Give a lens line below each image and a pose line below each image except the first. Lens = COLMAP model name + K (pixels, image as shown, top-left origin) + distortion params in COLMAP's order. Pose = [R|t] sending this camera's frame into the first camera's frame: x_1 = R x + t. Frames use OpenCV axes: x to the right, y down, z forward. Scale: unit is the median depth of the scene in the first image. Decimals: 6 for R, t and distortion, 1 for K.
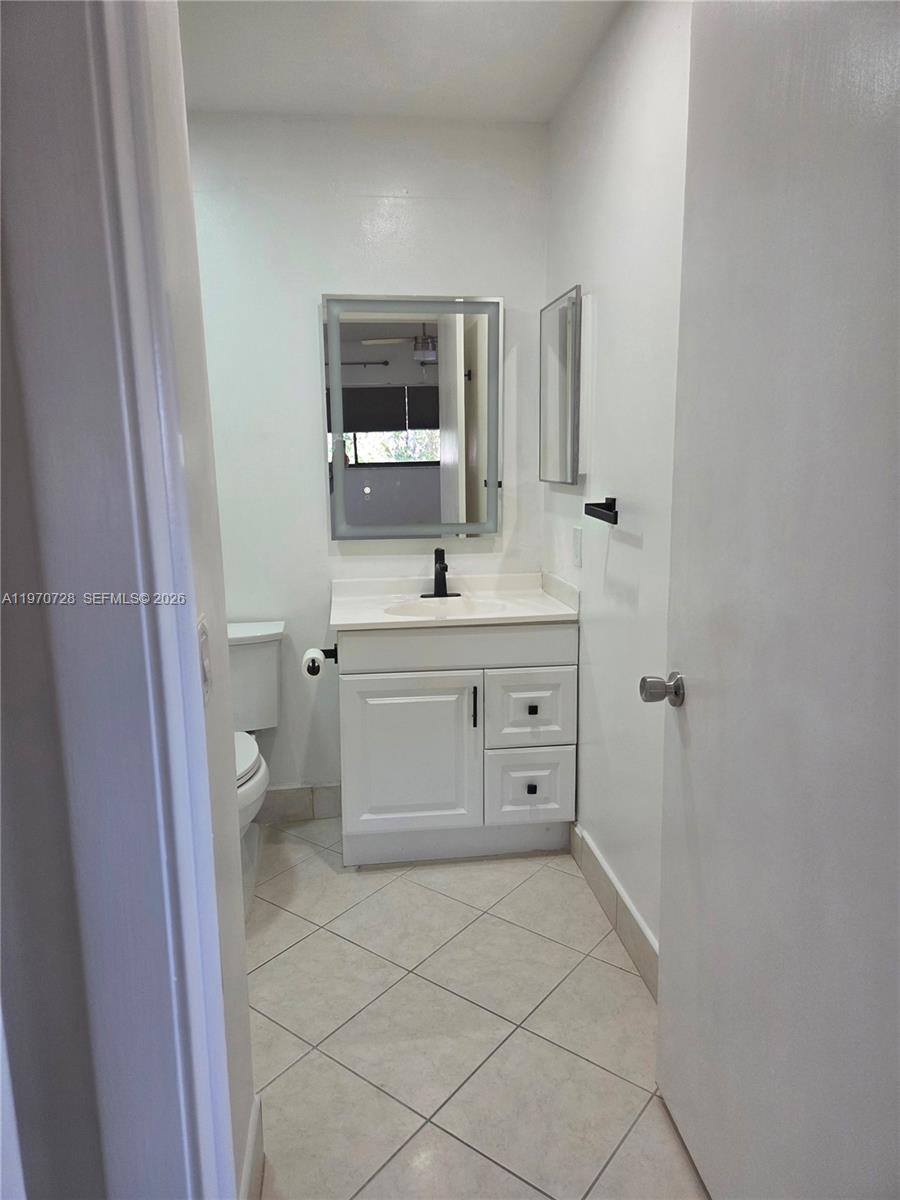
lens RADIAL K [[806.1, 0, 455.2], [0, 806.1, 604.1], [0, 0, 1]] dist [0.068428, -0.051682]
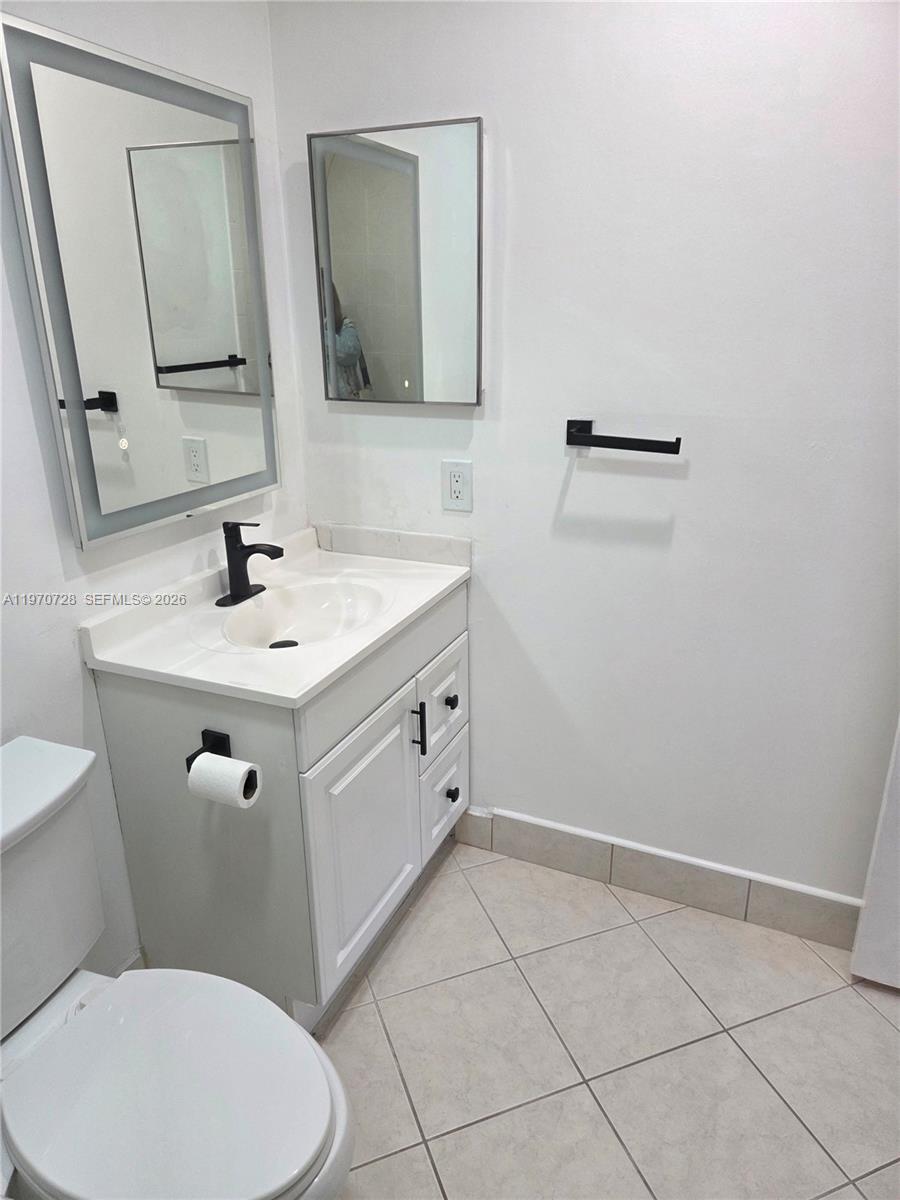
lens RADIAL K [[806.1, 0, 455.2], [0, 806.1, 604.1], [0, 0, 1]] dist [0.068428, -0.051682]
pose [[0.521106, -0.289434, 0.802917, -0.502012], [0.158386, 0.957197, 0.242253, -0.148643], [-0.838667, 0.000931, 0.544644, 0.573314]]
